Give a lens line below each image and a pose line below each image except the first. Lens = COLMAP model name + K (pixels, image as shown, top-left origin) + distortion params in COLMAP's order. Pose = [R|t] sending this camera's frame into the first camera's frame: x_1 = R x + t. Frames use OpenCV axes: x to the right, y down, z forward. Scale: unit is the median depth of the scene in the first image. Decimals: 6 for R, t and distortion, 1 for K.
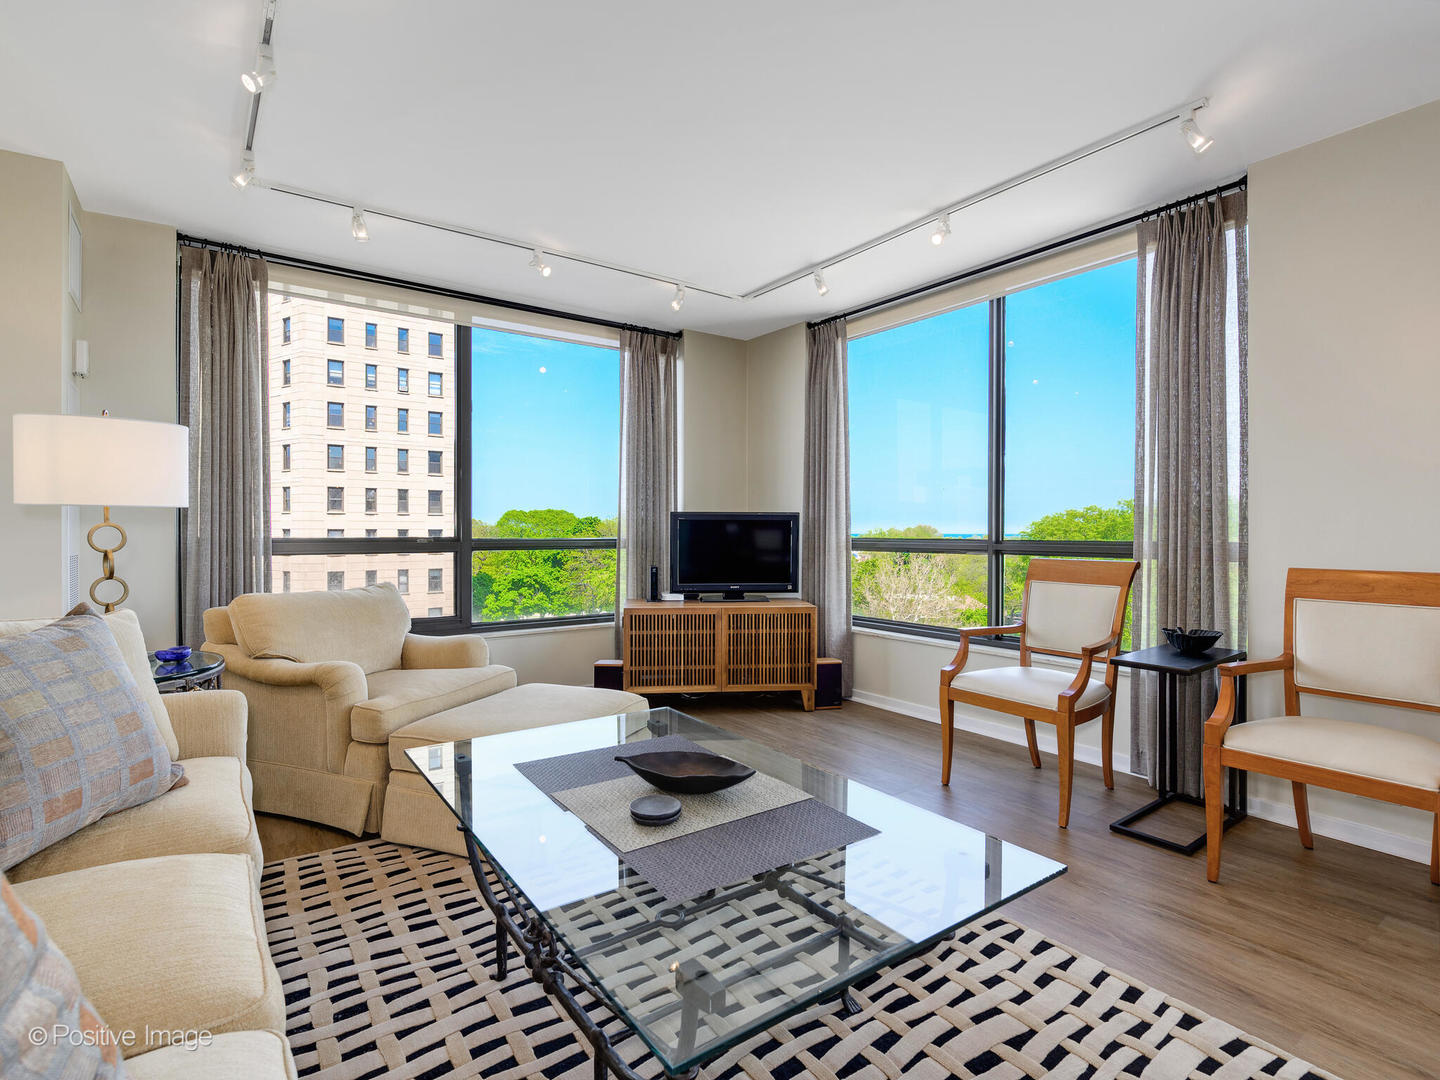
lens RADIAL K [[700.4, 0, 697.8], [0, 700.4, 535.2], [0, 0, 1]] dist [0.001493, -0.009922]
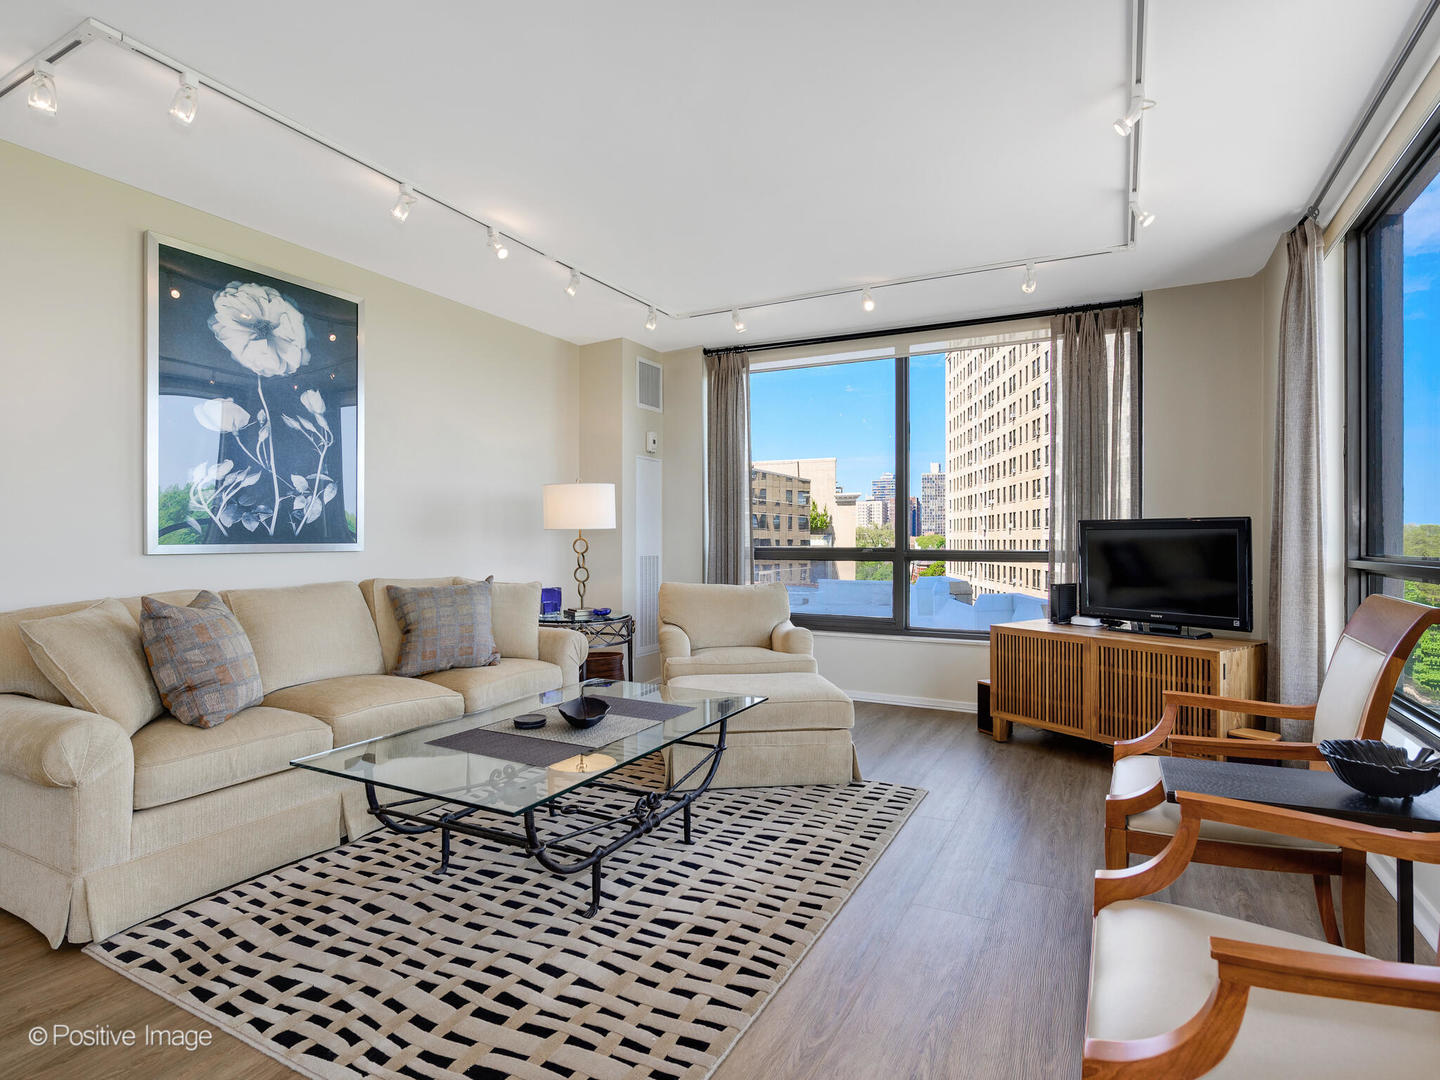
lens RADIAL K [[747.4, 0, 735.2], [0, 747.4, 532.3], [0, 0, 1]] dist [-0.005861, -0.001748]
pose [[0.467164, -0.011522, -0.884096, 0.603952], [-0.005336, 0.999860, -0.015851, -0.002035], [0.884155, 0.012123, 0.467037, 0.227661]]
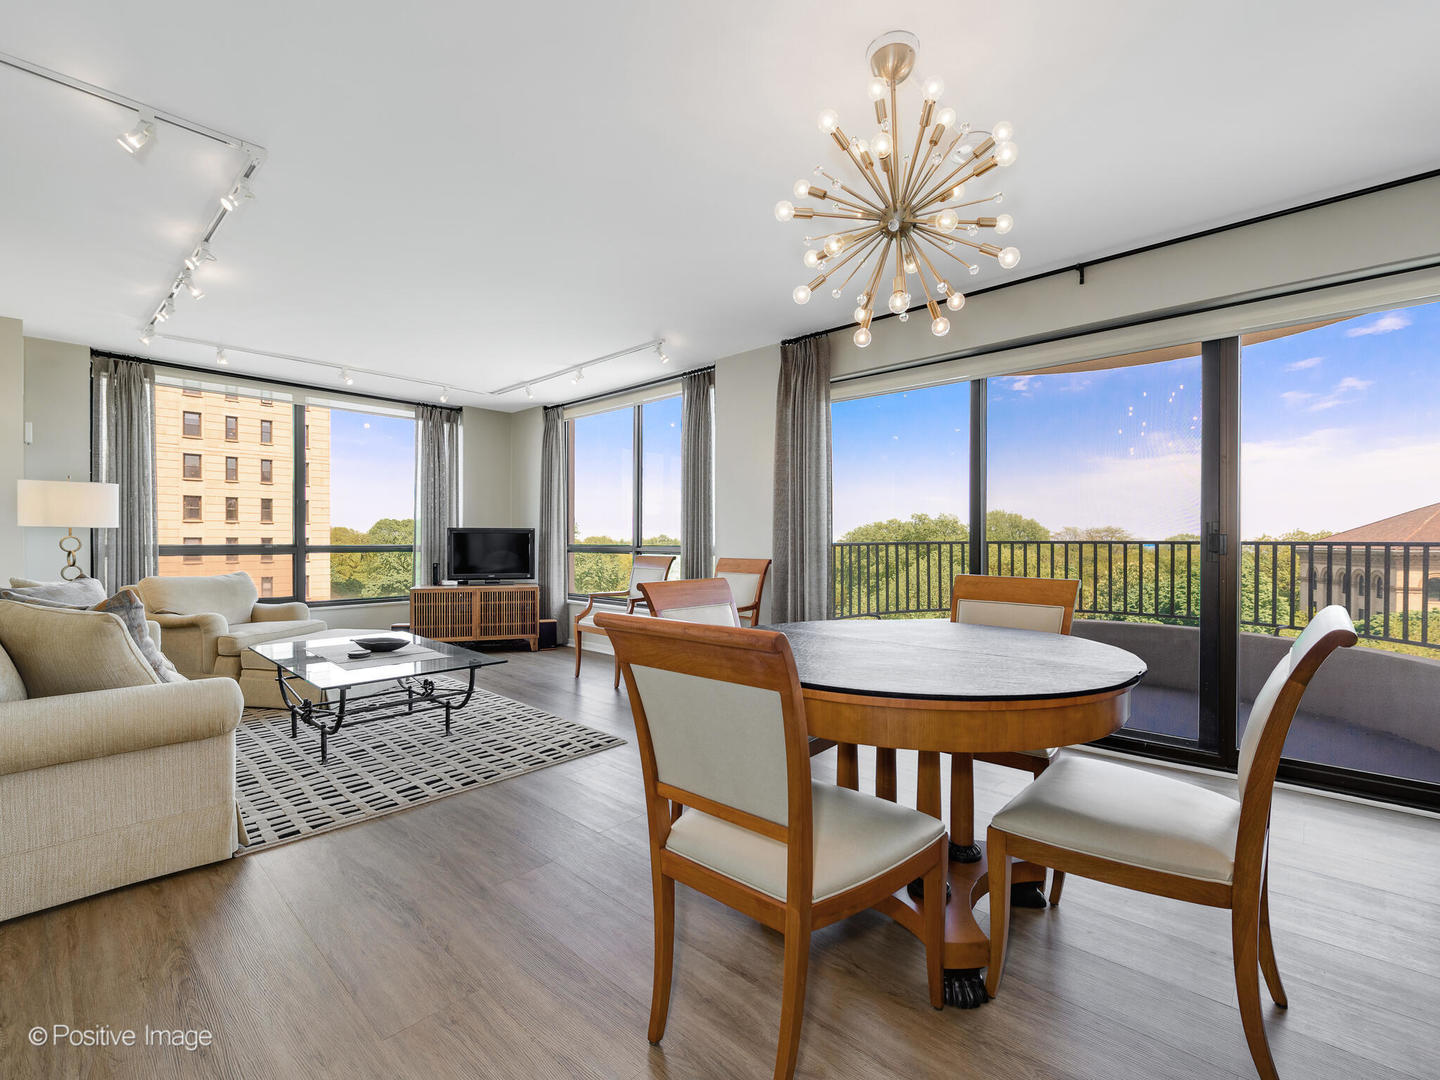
lens RADIAL K [[644.0, 0, 698.2], [0, 644.0, 543.0], [0, 0, 1]] dist [-0.001143, -0.000100]
pose [[0.981940, -0.000913, 0.189190, 0.251347], [0.000901, 1.000000, 0.000149, 0.001075], [-0.189190, 0.000024, 0.981941, -0.533686]]
